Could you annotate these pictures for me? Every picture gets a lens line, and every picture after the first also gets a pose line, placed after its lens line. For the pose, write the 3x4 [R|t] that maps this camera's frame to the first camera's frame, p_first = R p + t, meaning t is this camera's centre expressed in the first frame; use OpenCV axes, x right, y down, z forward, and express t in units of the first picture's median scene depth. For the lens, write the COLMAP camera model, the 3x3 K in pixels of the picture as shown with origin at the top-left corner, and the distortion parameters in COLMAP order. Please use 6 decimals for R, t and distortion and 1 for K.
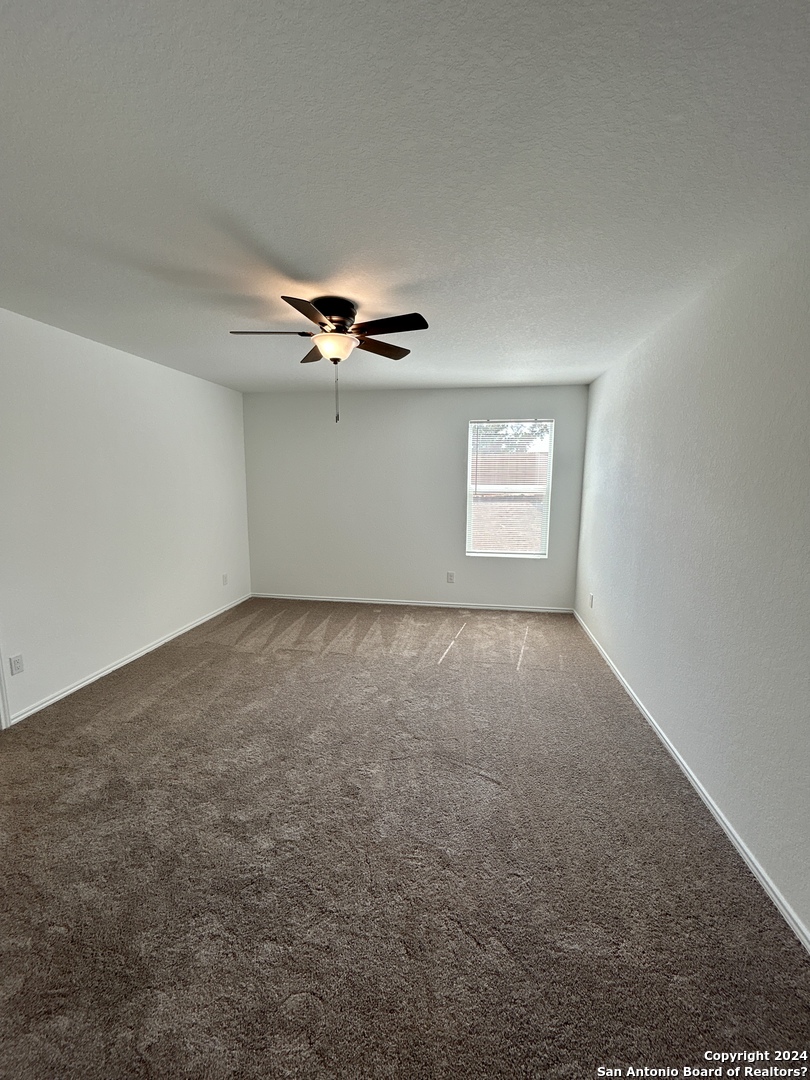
lens RADIAL K [[437.2, 0, 405.7], [0, 437.2, 541.6], [0, 0, 1]] dist [-0.000765, 0.000616]
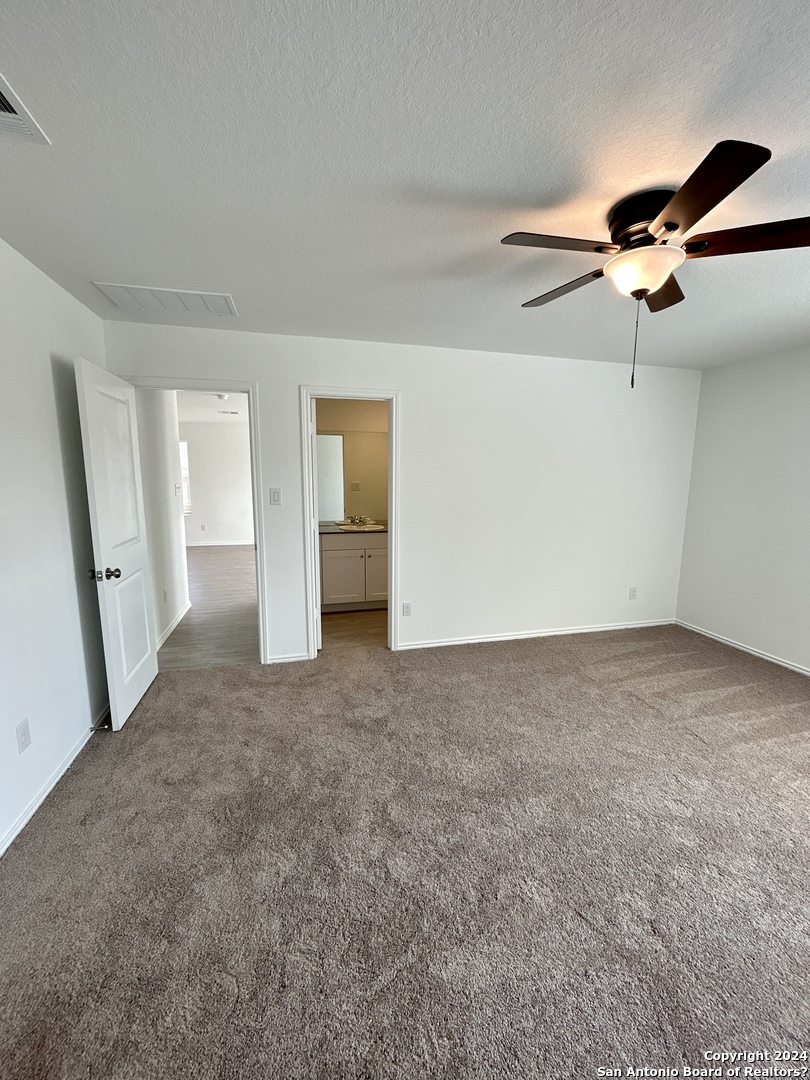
lens RADIAL K [[437.2, 0, 405.7], [0, 437.2, 541.6], [0, 0, 1]] dist [-0.000765, 0.000616]
pose [[0.405967, 0.134028, -0.904006, 0.211733], [-0.141384, 0.986489, 0.082765, -0.027233], [0.902885, 0.094212, 0.419431, 0.265750]]
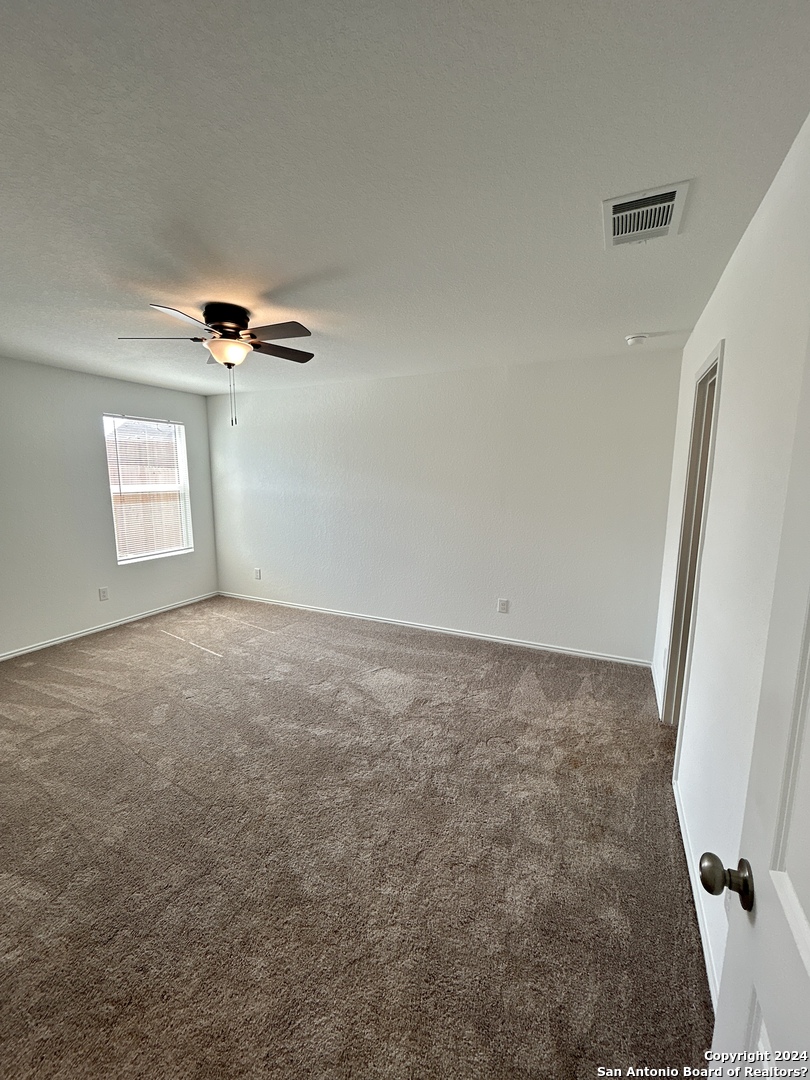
lens RADIAL K [[437.2, 0, 405.7], [0, 437.2, 541.6], [0, 0, 1]] dist [-0.000765, 0.000616]
pose [[0.277589, -0.149424, 0.949008, -0.656446], [0.141375, 0.983429, 0.113491, -0.040635], [-0.950241, 0.102662, 0.294114, 0.215438]]
